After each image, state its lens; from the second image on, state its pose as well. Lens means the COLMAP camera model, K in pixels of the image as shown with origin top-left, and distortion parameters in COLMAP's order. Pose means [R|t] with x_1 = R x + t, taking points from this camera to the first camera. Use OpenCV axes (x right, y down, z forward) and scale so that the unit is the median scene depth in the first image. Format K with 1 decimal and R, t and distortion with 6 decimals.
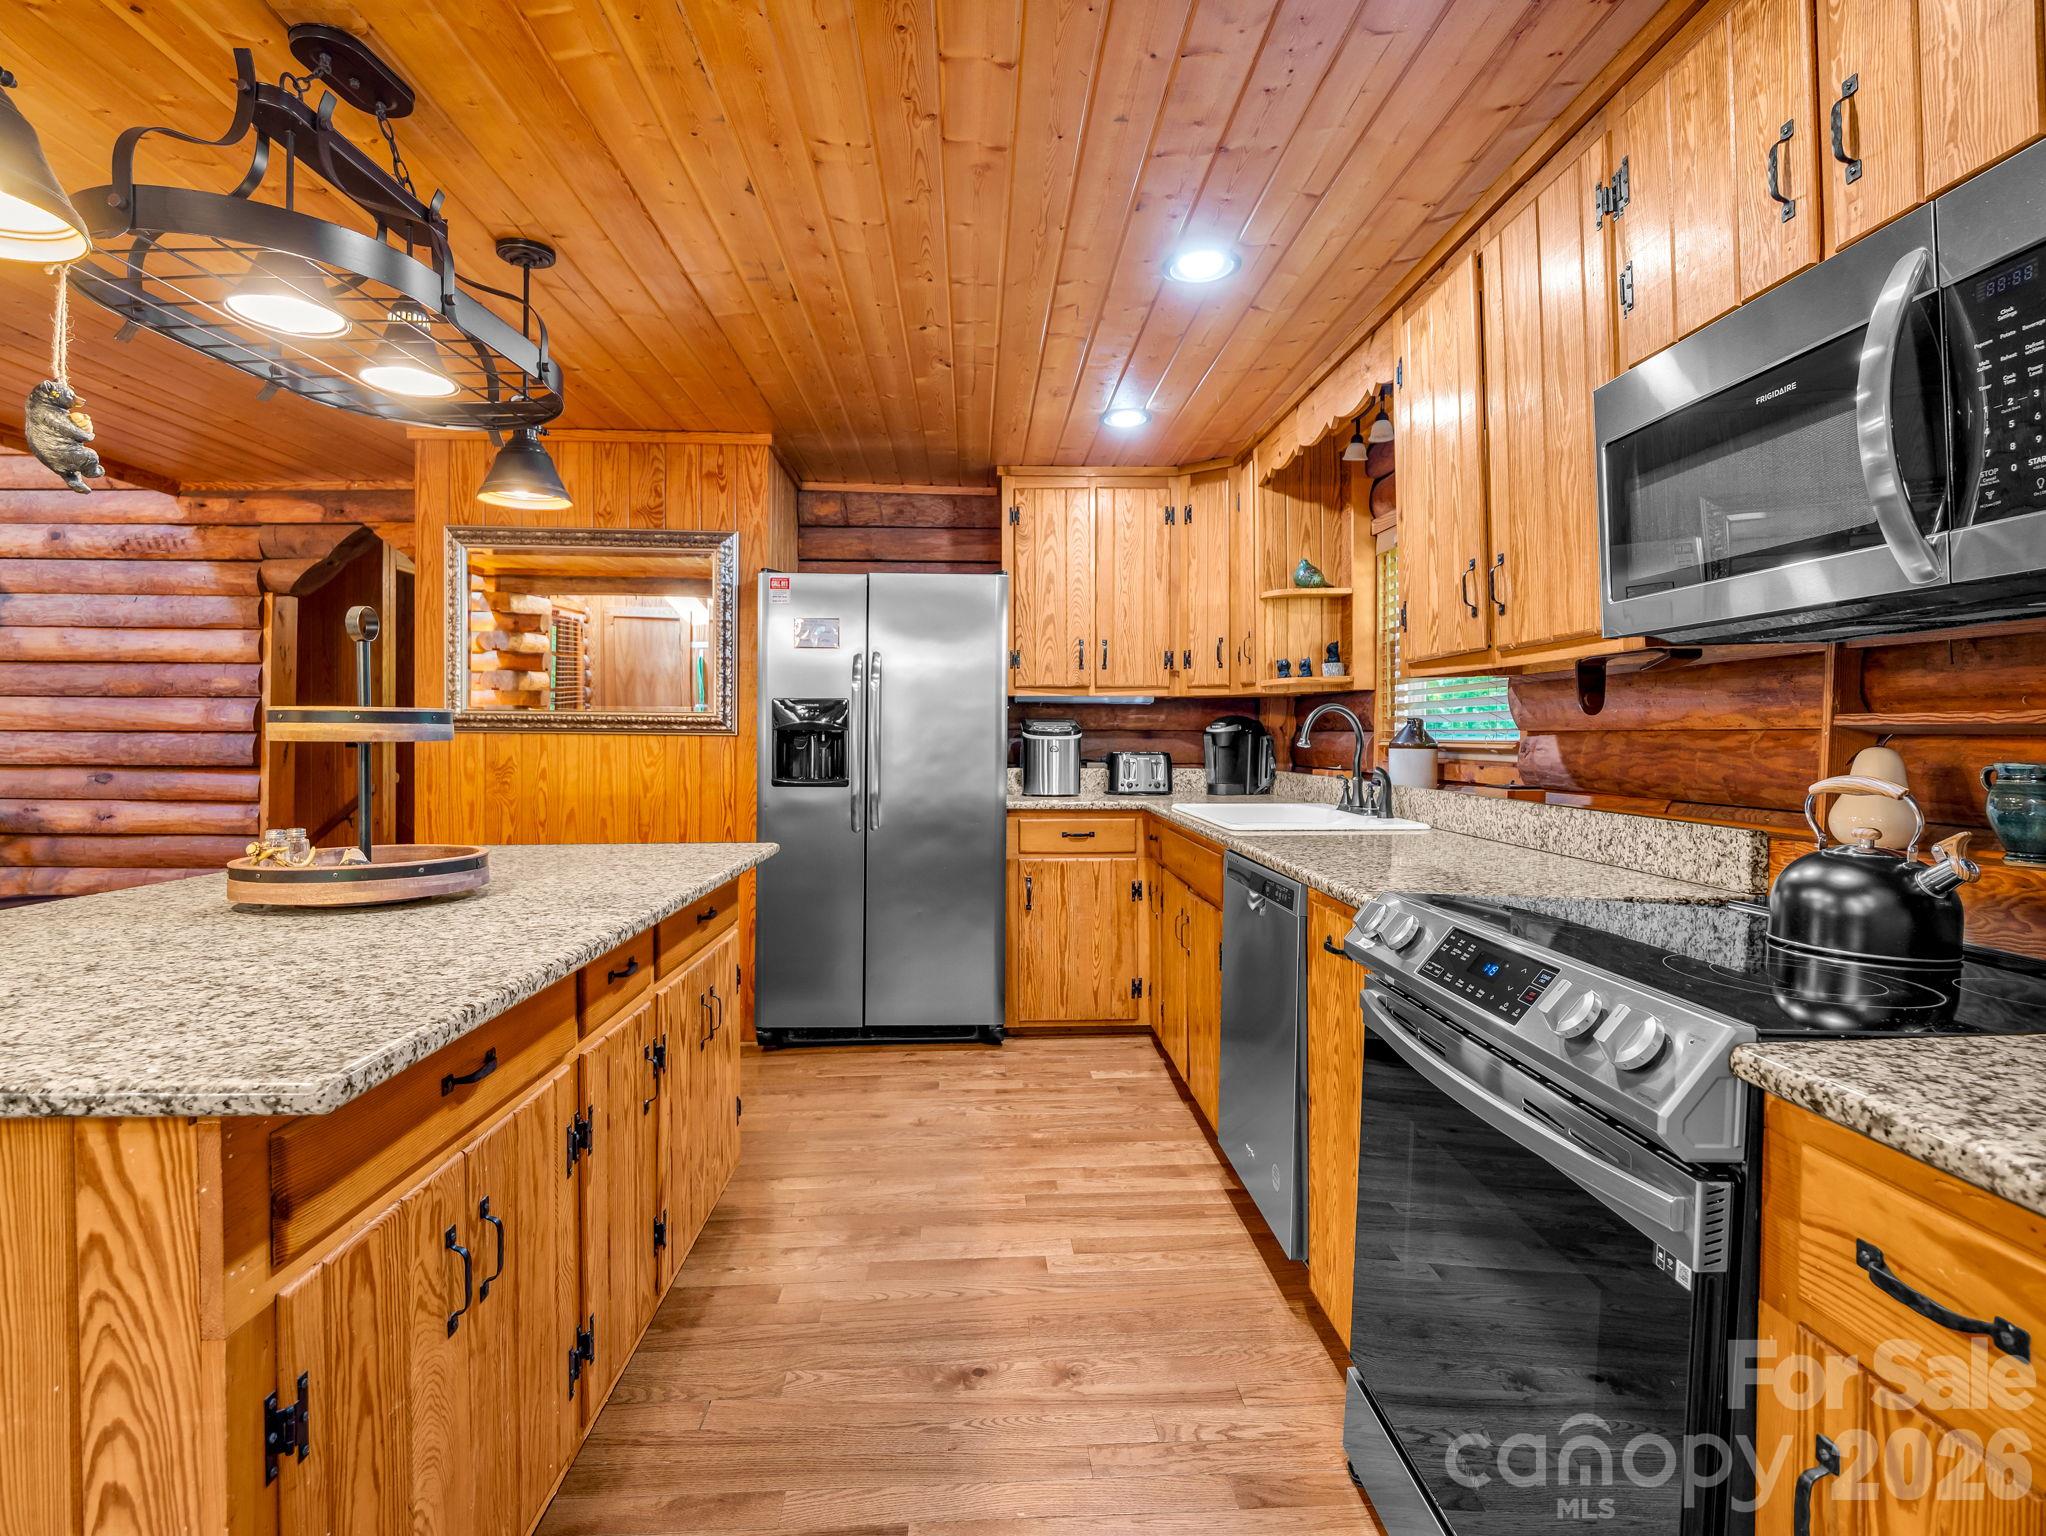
lens RADIAL K [[1002.6, 0, 1021.2], [0, 1002.6, 744.9], [0, 0, 1]] dist [-0.006780, -0.004284]
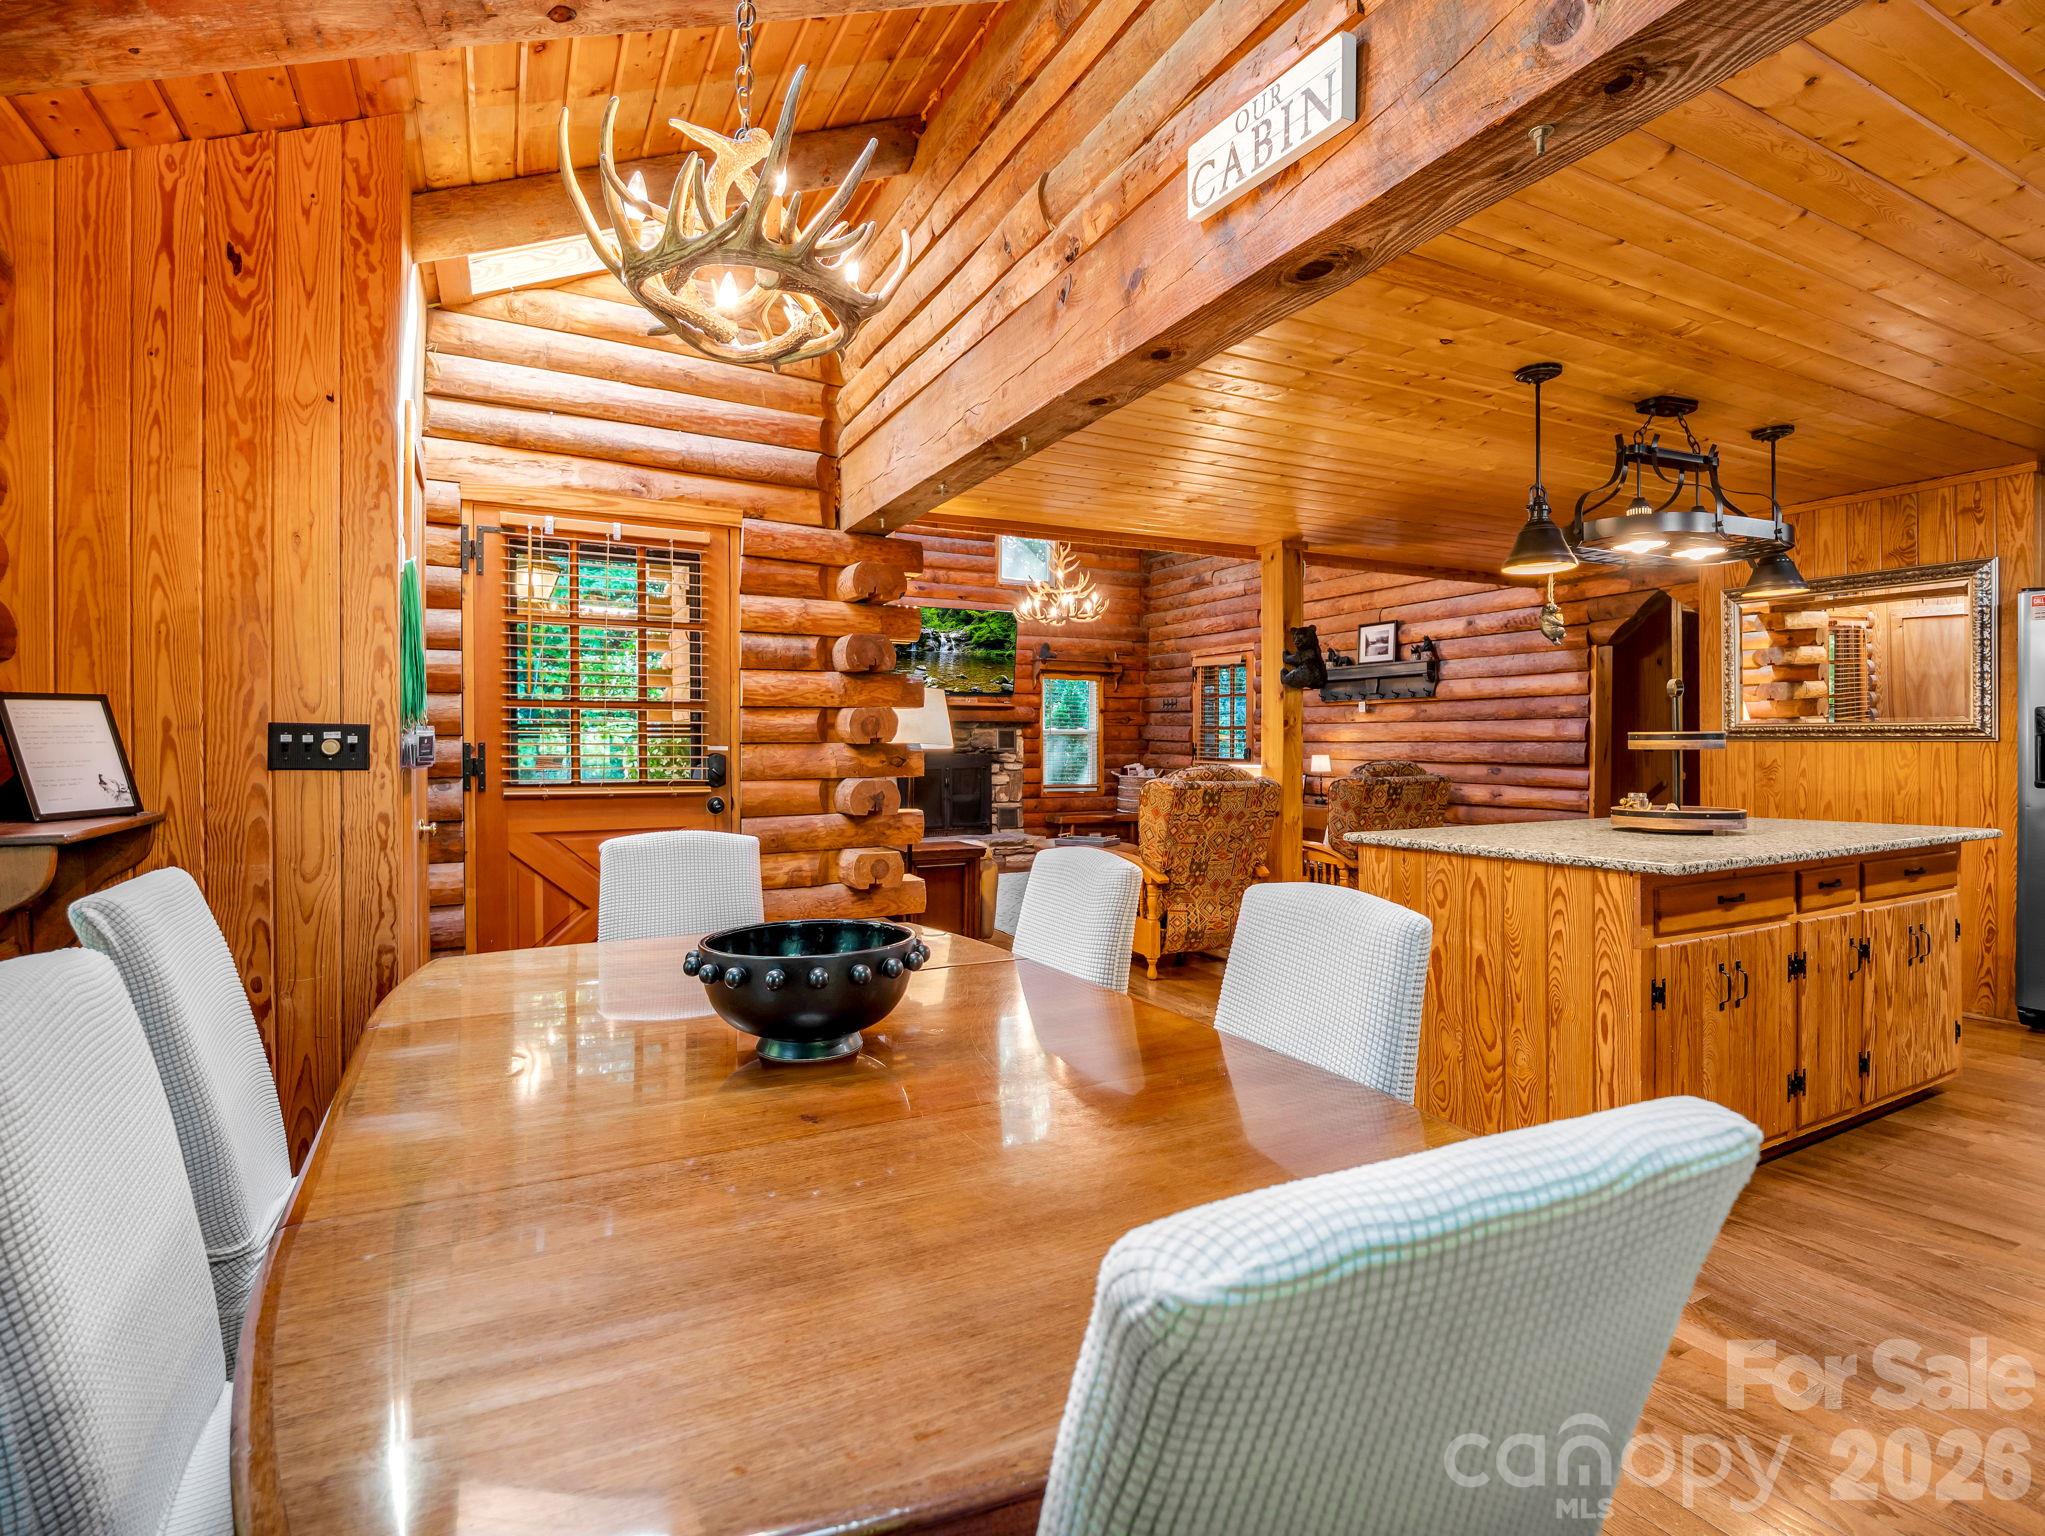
lens RADIAL K [[1002.1, 0, 1024.4], [0, 1002.1, 747.6], [0, 0, 1]] dist [-0.006780, -0.004284]
pose [[0.421343, -0.003454, -0.906895, 0.258197], [0.002998, 0.999993, -0.002415, -0.002862], [0.906896, -0.001702, 0.421350, -0.439530]]
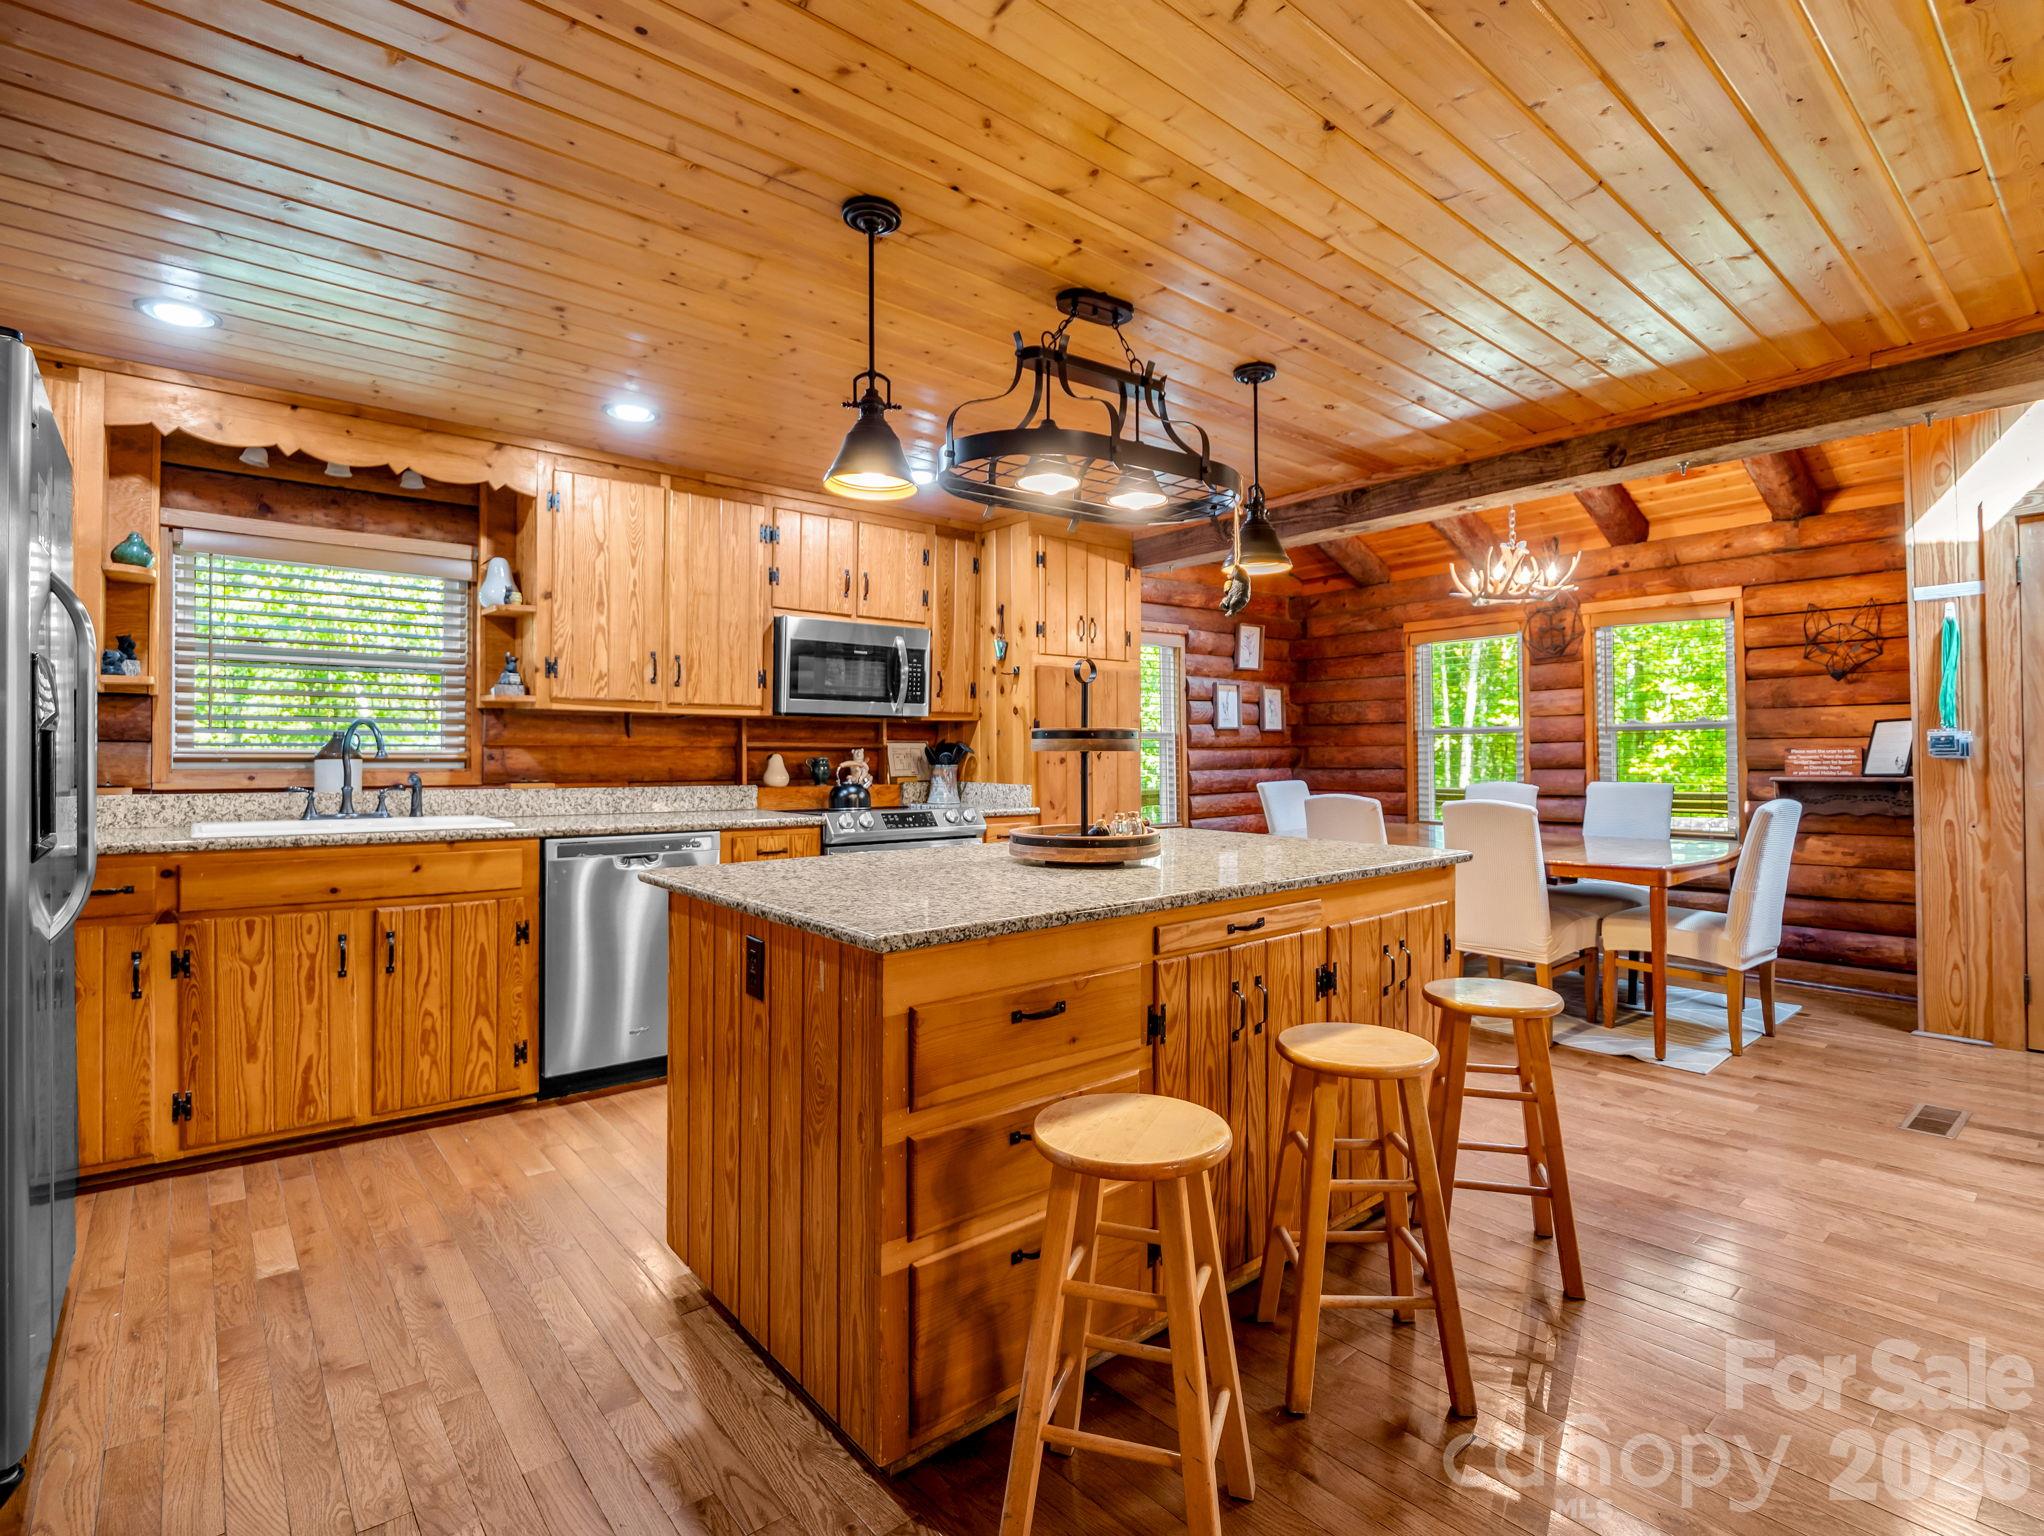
lens RADIAL K [[1001.6, 0, 1028.3], [0, 1001.6, 755.4], [0, 0, 1]] dist [-0.006780, -0.004284]
pose [[-0.611487, -0.003002, 0.791249, -0.817903], [0.003015, 0.999977, 0.006124, -0.004052], [-0.791249, 0.006130, -0.611464, 0.920246]]
